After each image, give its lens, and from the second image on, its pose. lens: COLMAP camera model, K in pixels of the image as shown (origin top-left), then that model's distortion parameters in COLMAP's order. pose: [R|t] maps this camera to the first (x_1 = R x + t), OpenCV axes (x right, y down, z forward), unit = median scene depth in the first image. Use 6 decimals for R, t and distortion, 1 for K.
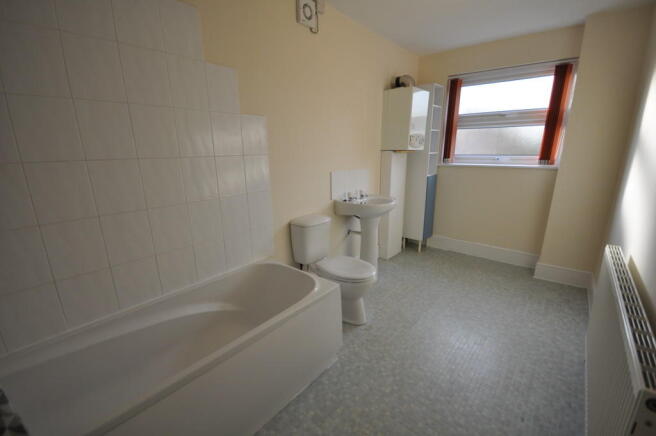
lens RADIAL K [[290.1, 0, 326.4], [0, 290.1, 221.4], [0, 0, 1]] dist [-0.000516, -0.000430]
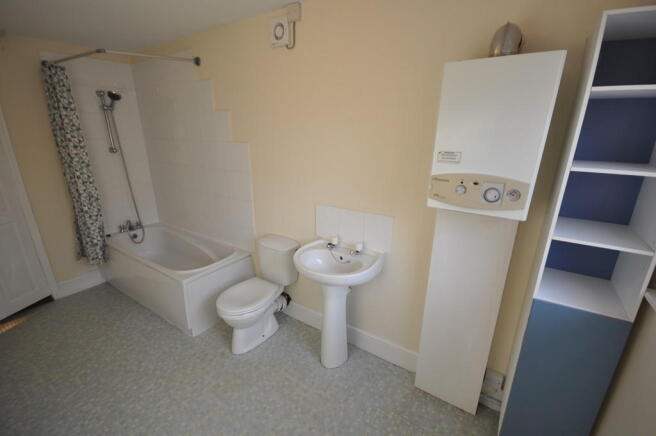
lens RADIAL K [[290.1, 0, 326.4], [0, 290.1, 221.4], [0, 0, 1]] dist [-0.000516, -0.000430]
pose [[0.108676, 0.296355, -0.948875, 1.095041], [-0.283011, 0.924251, 0.256250, -0.458451], [0.952940, 0.240694, 0.184315, 1.184539]]
